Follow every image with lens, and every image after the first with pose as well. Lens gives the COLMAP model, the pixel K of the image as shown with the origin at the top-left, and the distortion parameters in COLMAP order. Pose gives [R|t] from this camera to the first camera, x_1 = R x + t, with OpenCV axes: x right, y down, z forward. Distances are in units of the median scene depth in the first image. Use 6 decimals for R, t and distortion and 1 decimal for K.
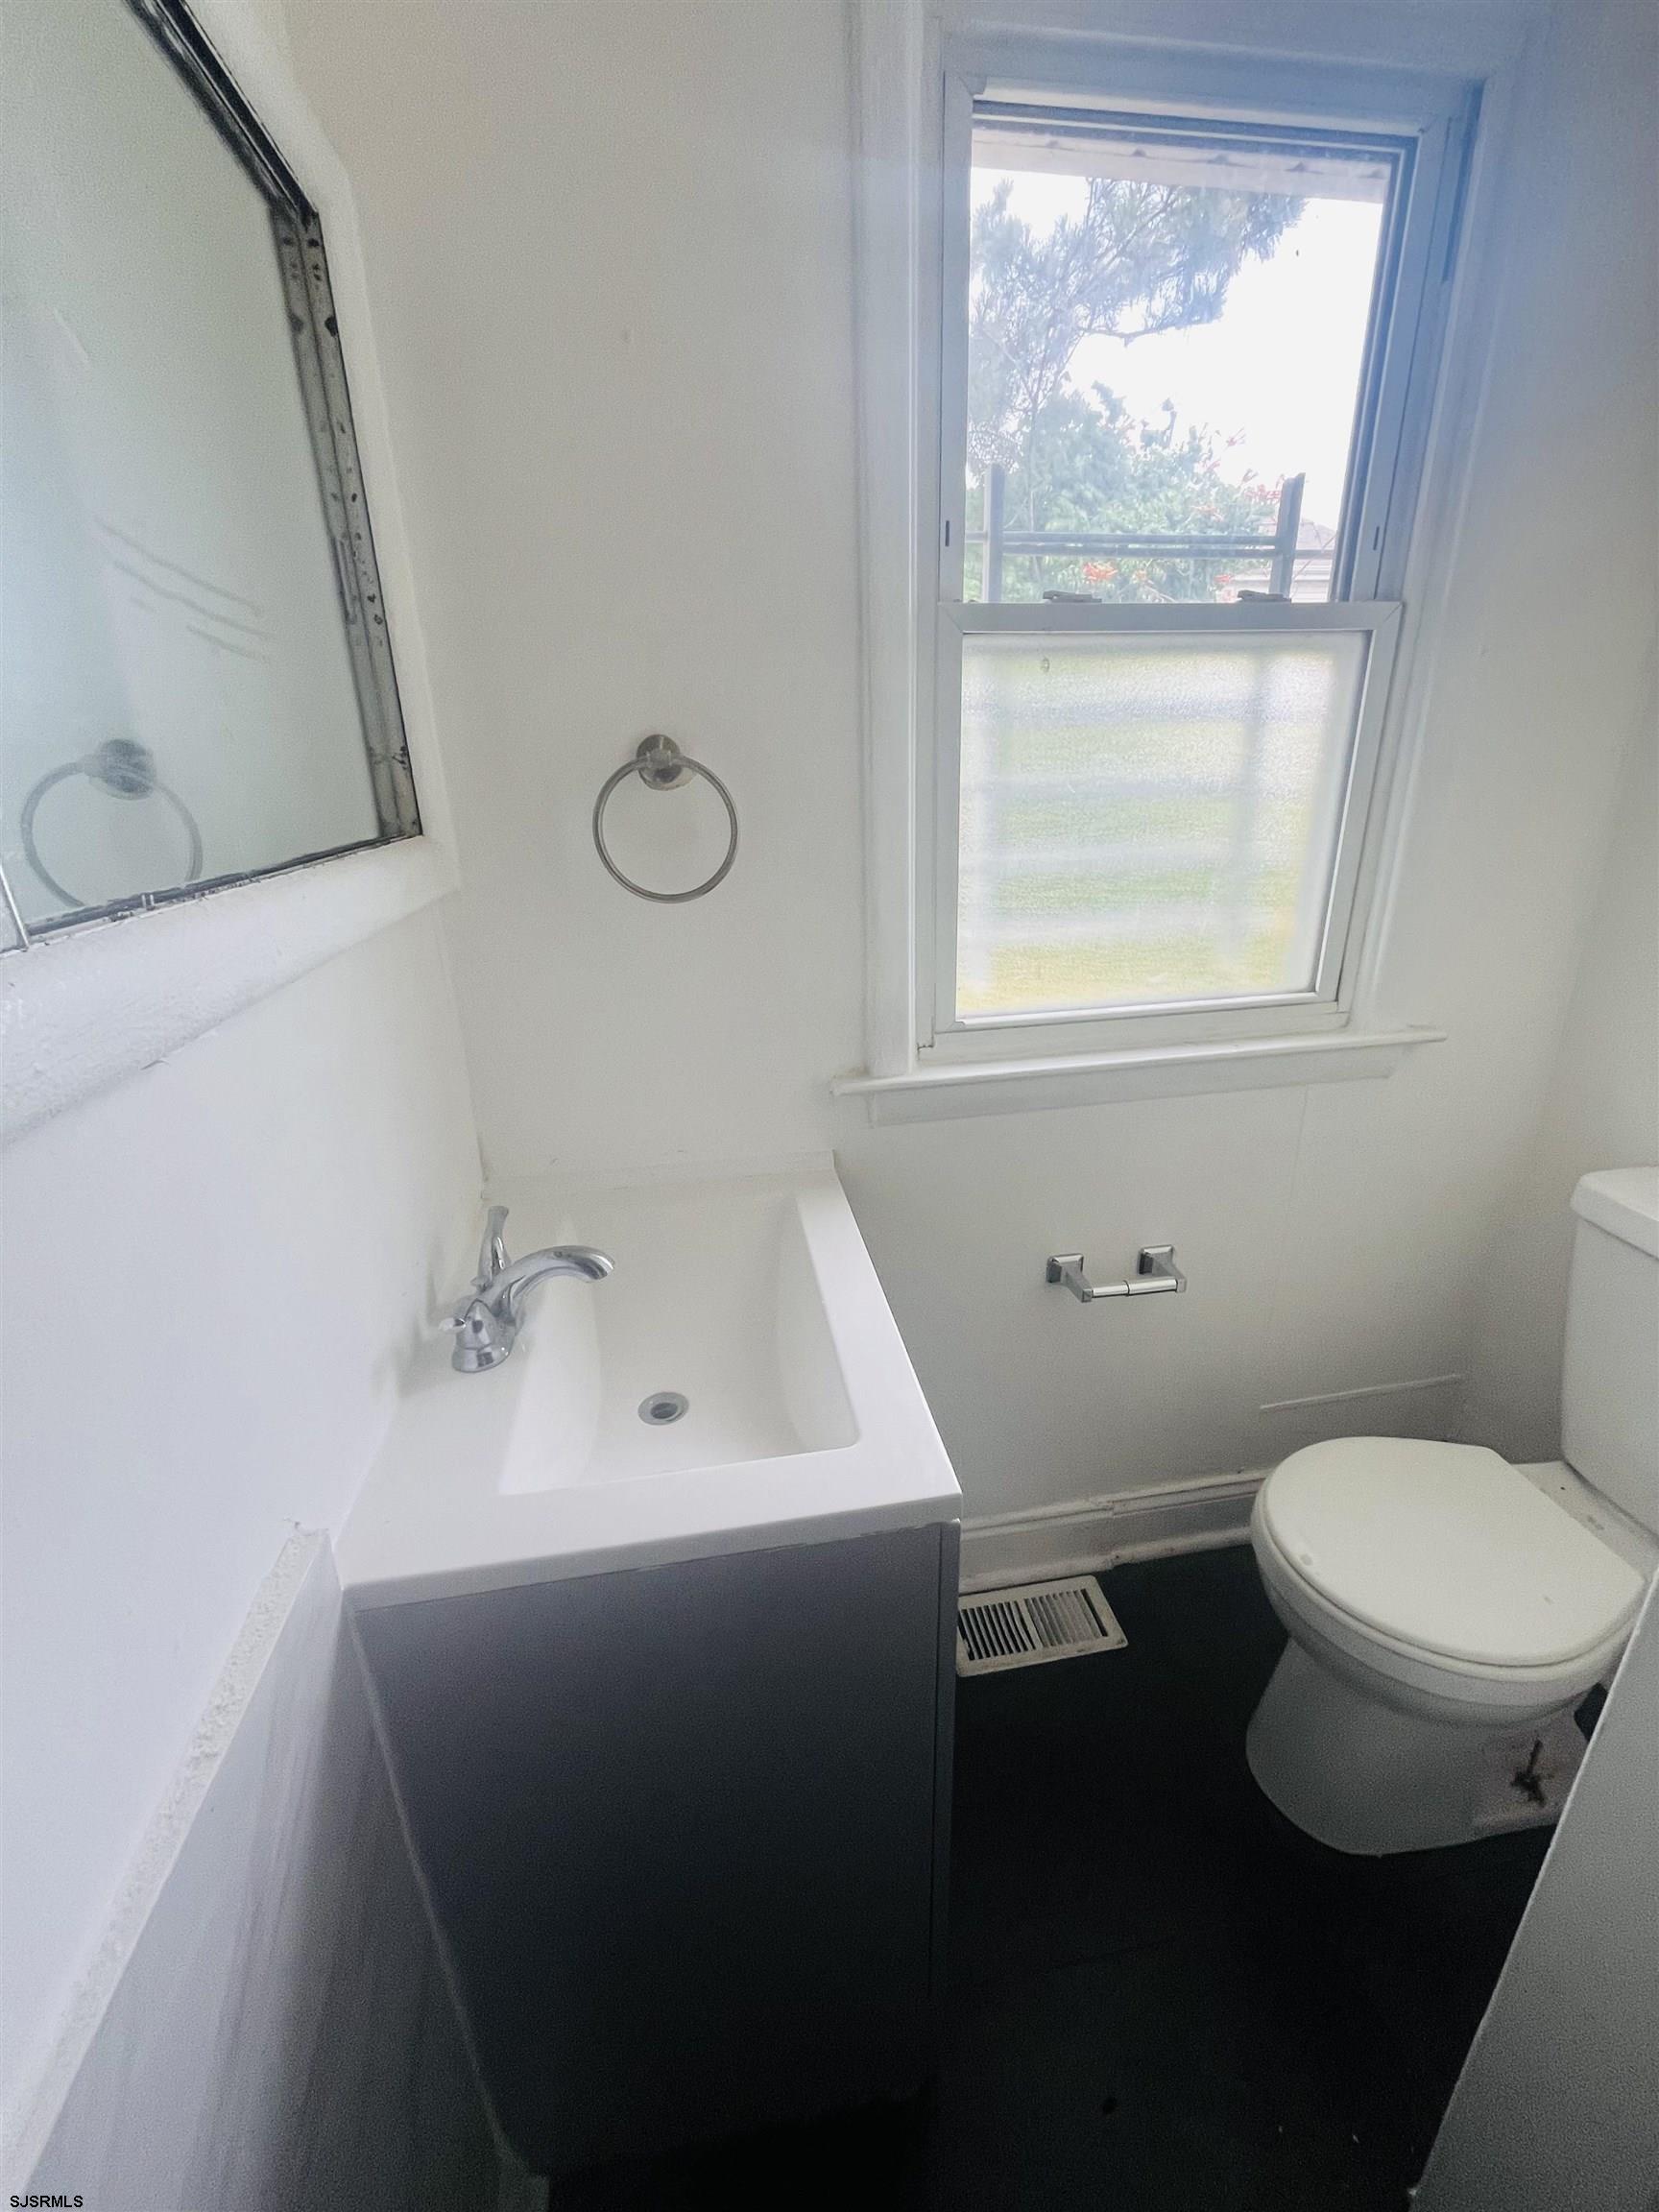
lens RADIAL K [[902.4, 0, 832.8], [0, 902.4, 1095.5], [0, 0, 1]] dist [-0.002462, 0.000093]
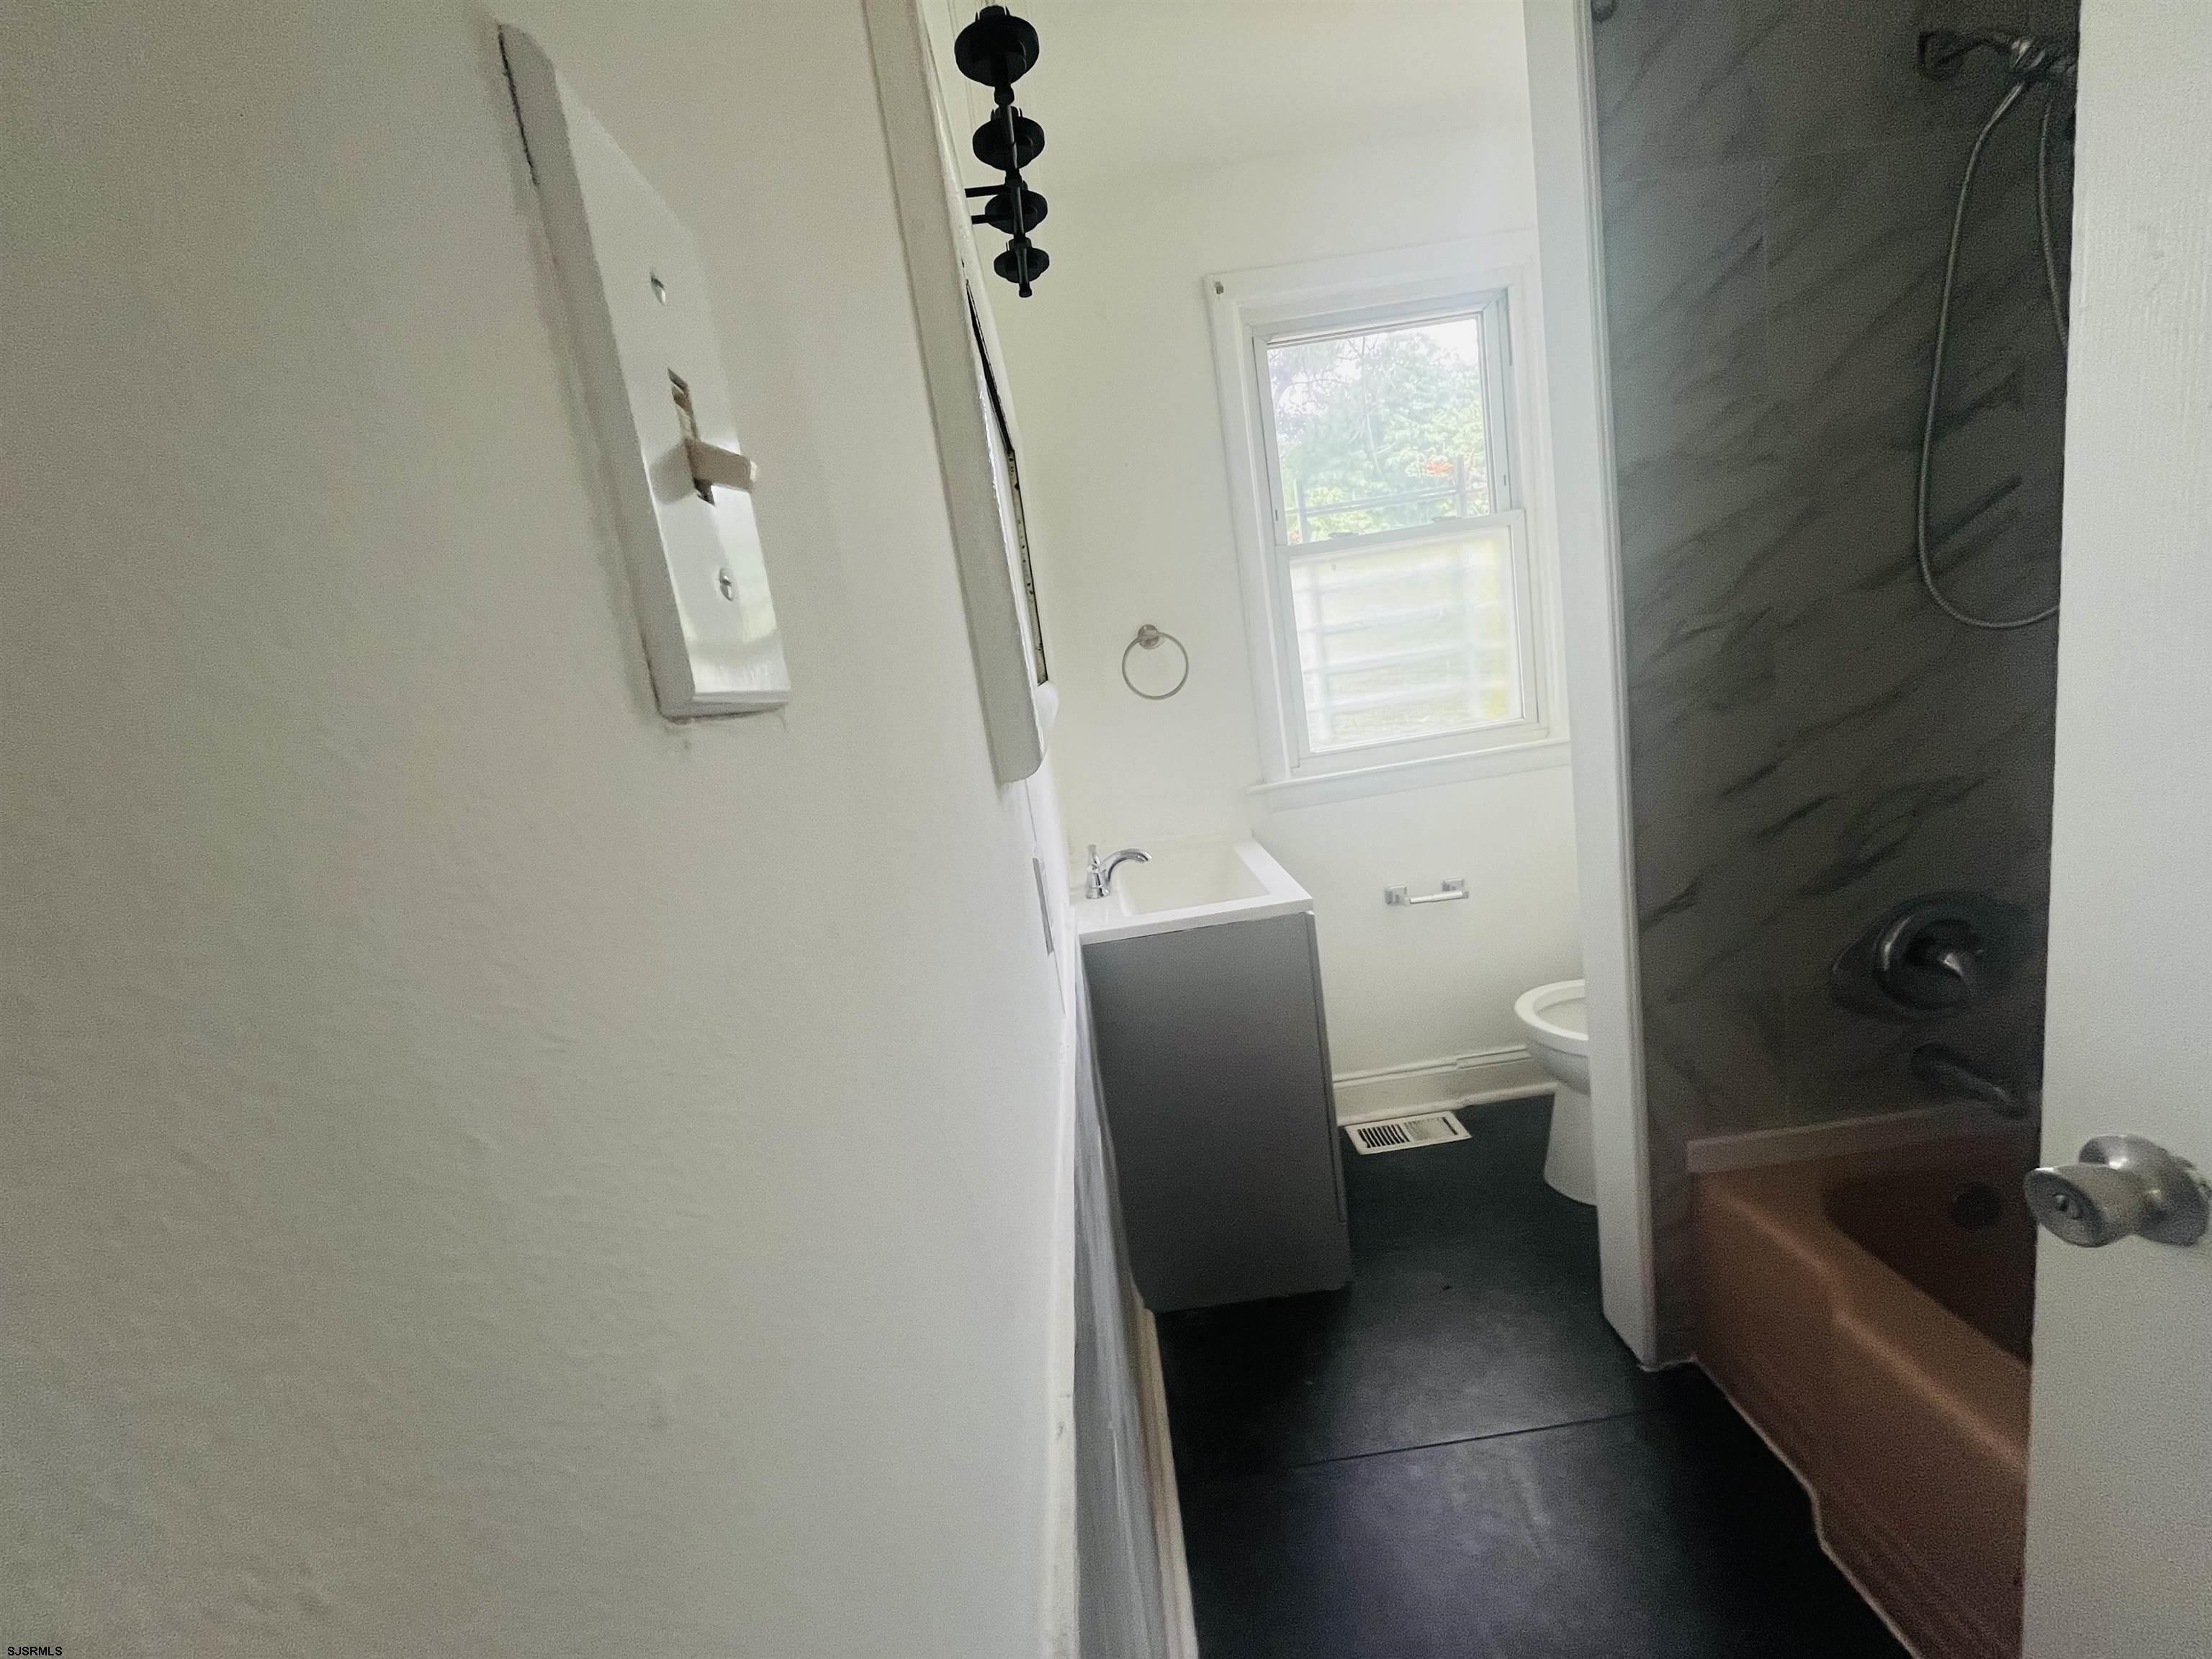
lens RADIAL K [[902.4, 0, 1093.8], [0, 902.4, 818.6], [0, 0, 1]] dist [-0.002462, 0.000093]
pose [[0.981487, -0.093906, -0.166927, -0.004019], [0.063599, 0.981896, -0.178423, 0.352028], [0.180660, 0.164503, 0.969691, -0.845173]]
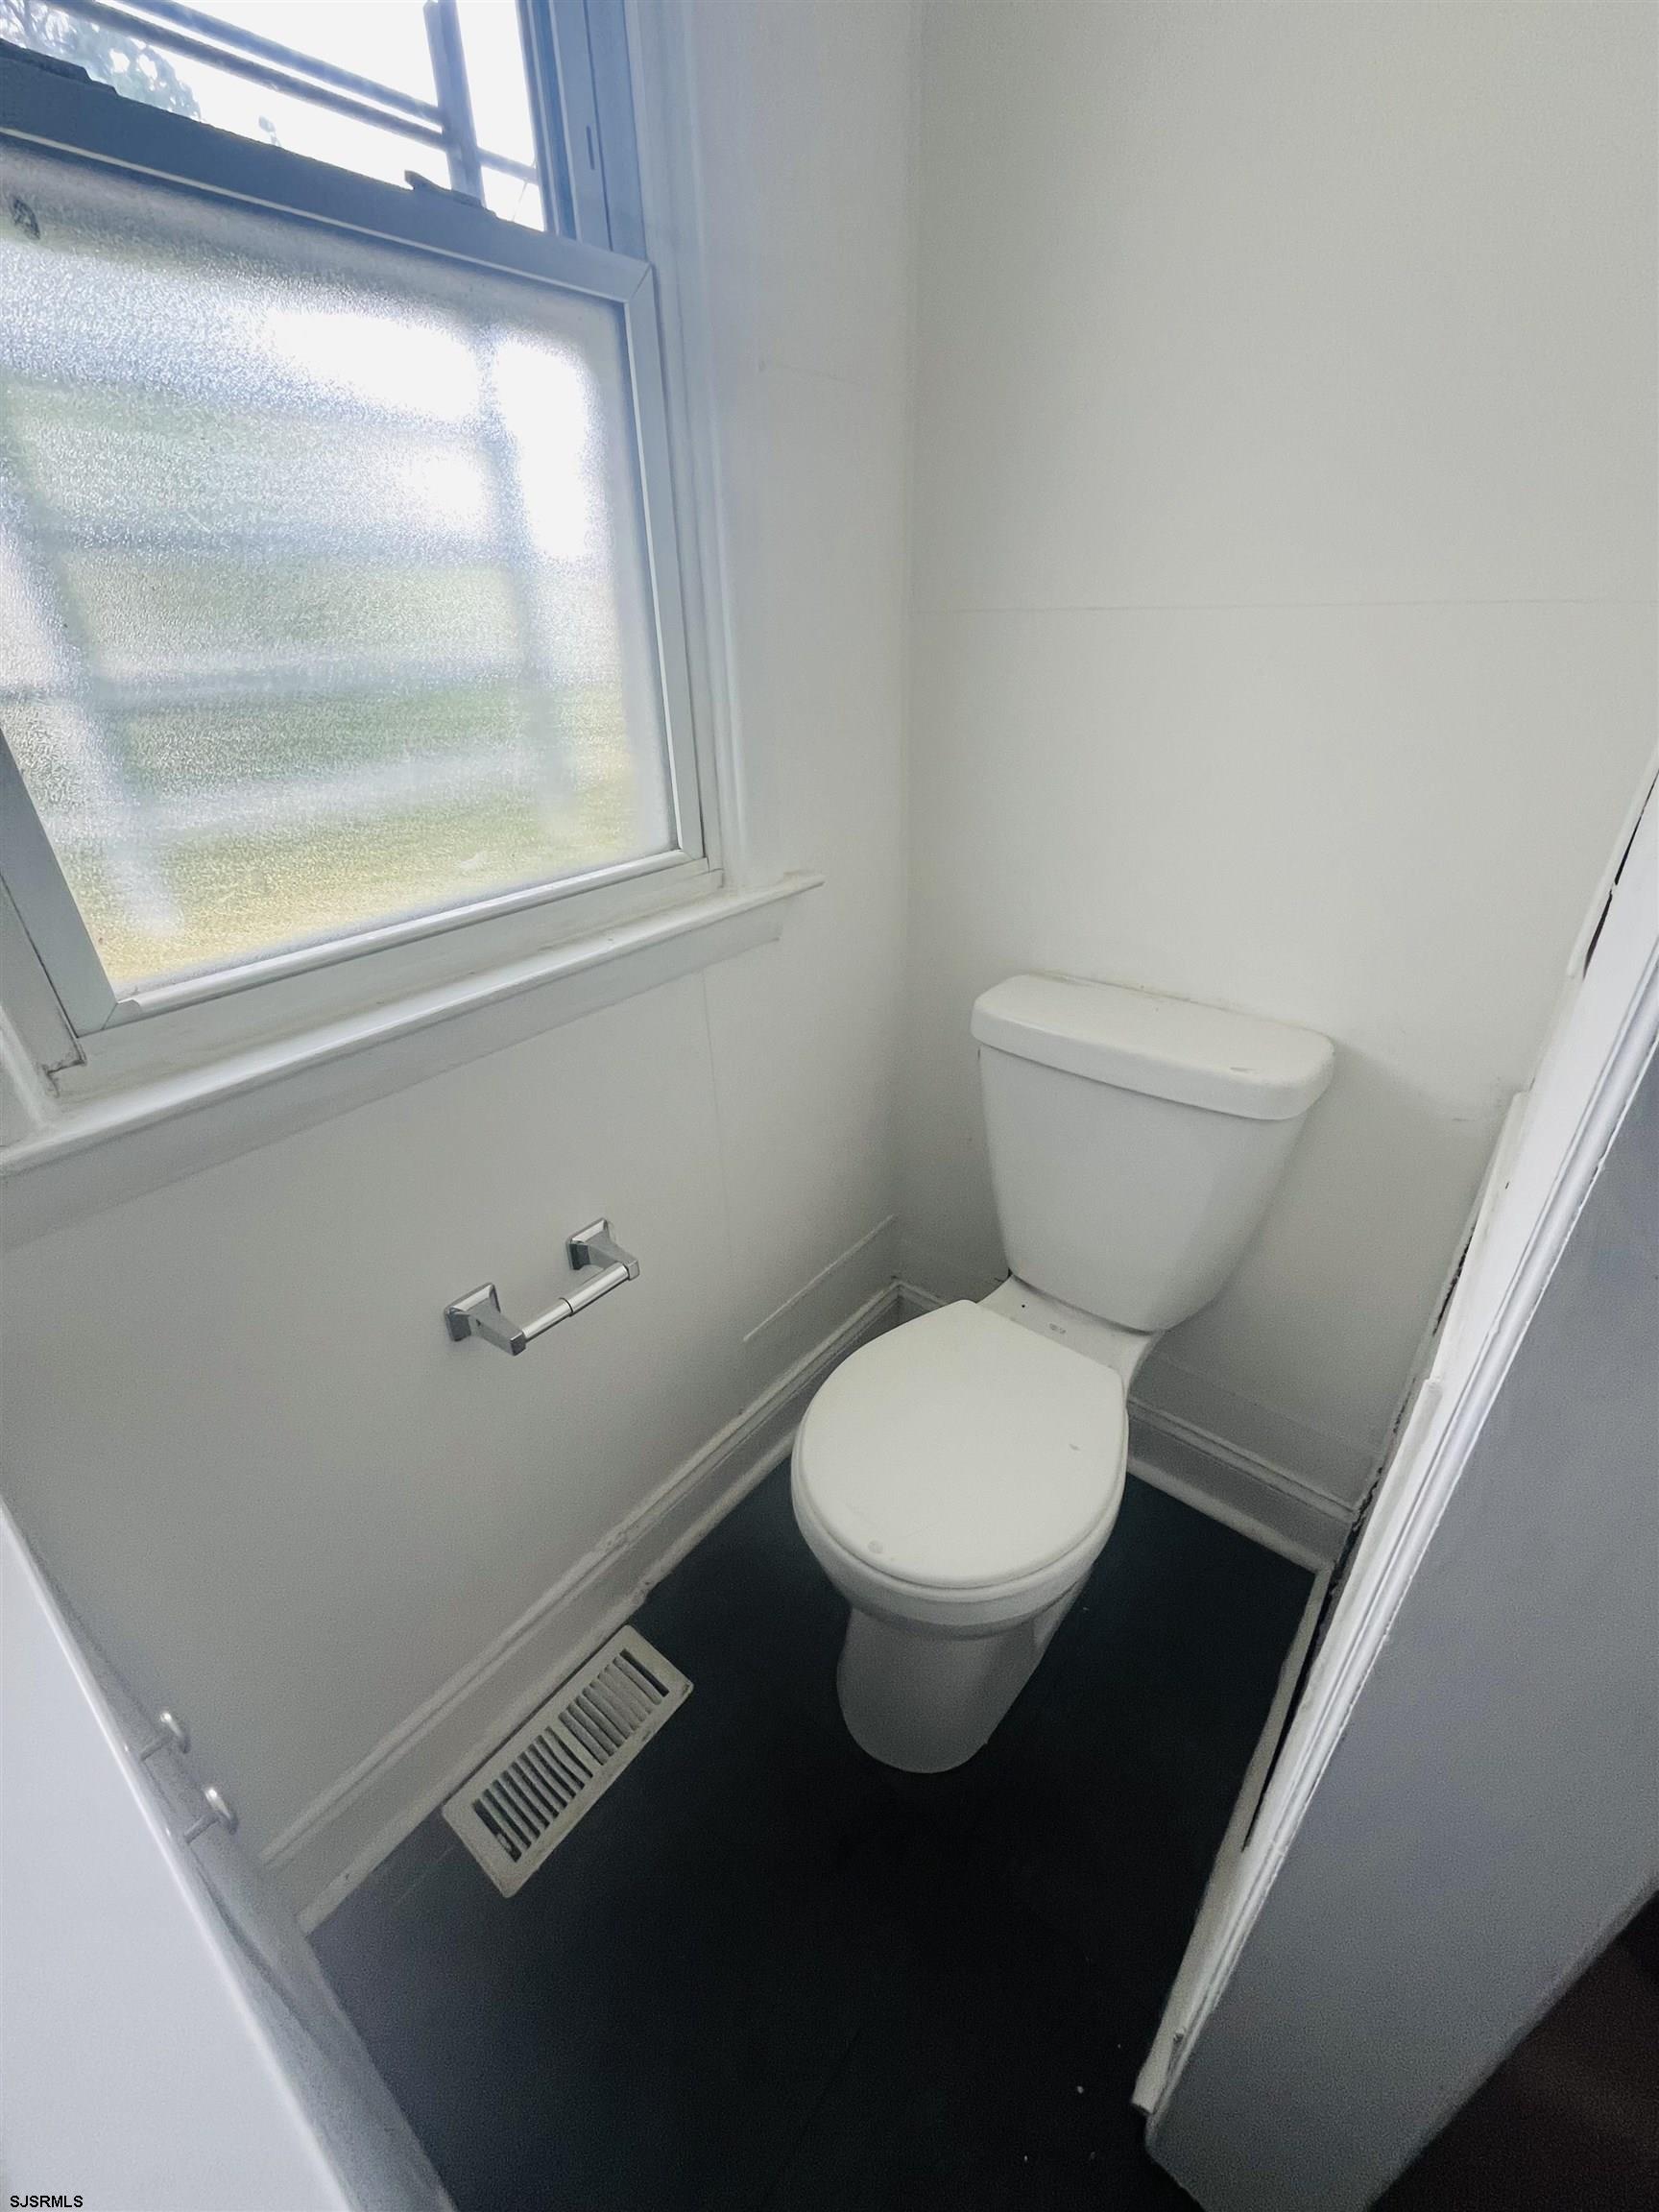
lens RADIAL K [[902.4, 0, 825.6], [0, 902.4, 1103.5], [0, 0, 1]] dist [-0.002462, 0.000093]
pose [[0.750355, -0.308357, 0.584708, 0.118902], [0.236040, 0.951206, 0.198726, -0.033582], [-0.617457, -0.011100, 0.786527, 0.334748]]
